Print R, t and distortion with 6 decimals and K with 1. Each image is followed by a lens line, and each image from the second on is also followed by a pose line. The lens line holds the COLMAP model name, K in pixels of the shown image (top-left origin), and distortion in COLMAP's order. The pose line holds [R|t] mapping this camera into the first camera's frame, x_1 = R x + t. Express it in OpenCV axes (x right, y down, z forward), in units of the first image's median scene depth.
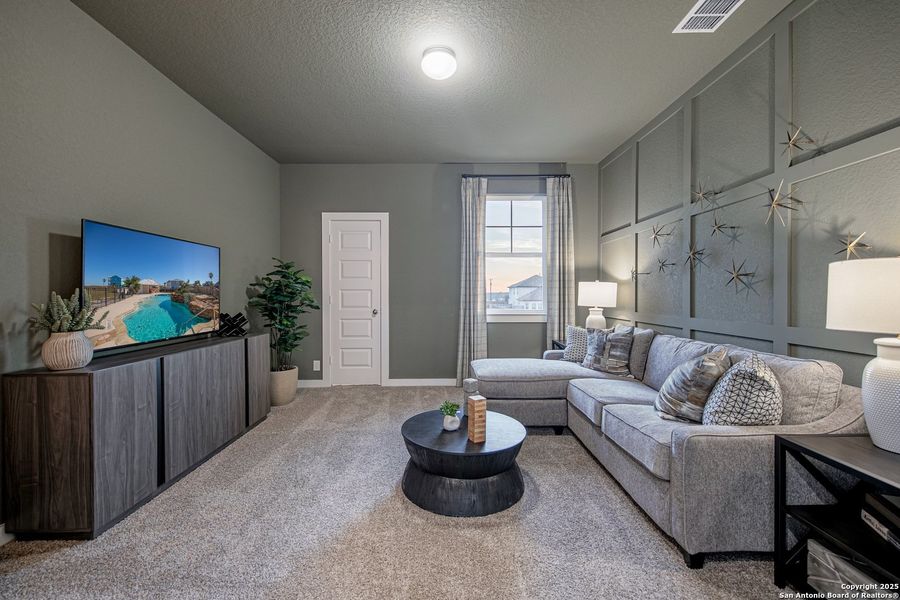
lens RADIAL K [[379.9, 0, 448.4], [0, 379.9, 297.3], [0, 0, 1]] dist [-0.003300, -0.003466]
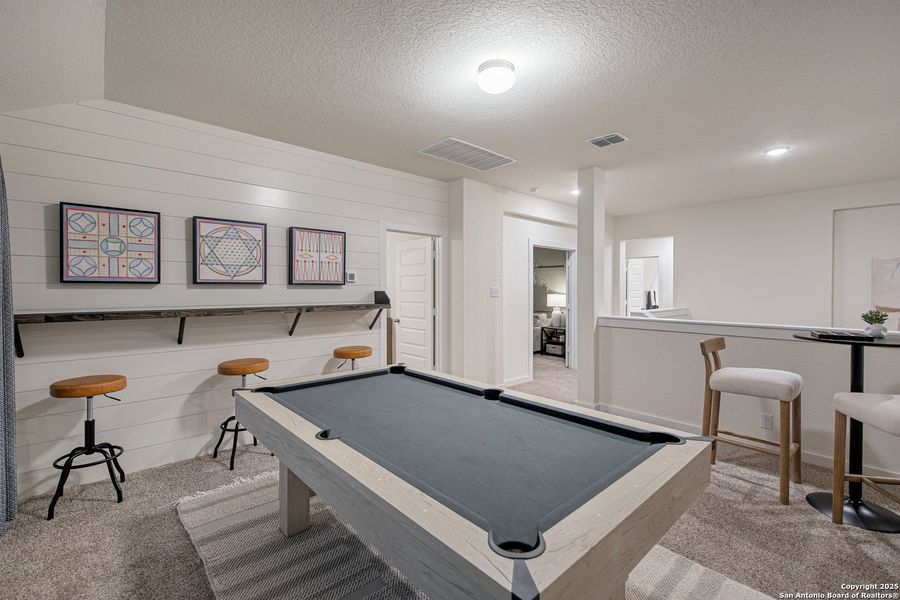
lens RADIAL K [[379.9, 0, 451.1], [0, 379.9, 297.0], [0, 0, 1]] dist [-0.003300, -0.003466]
pose [[0.749873, -0.009028, 0.661520, -1.511188], [0.005426, 0.999957, 0.007496, -0.042139], [-0.661559, -0.002032, 0.749890, -0.898842]]
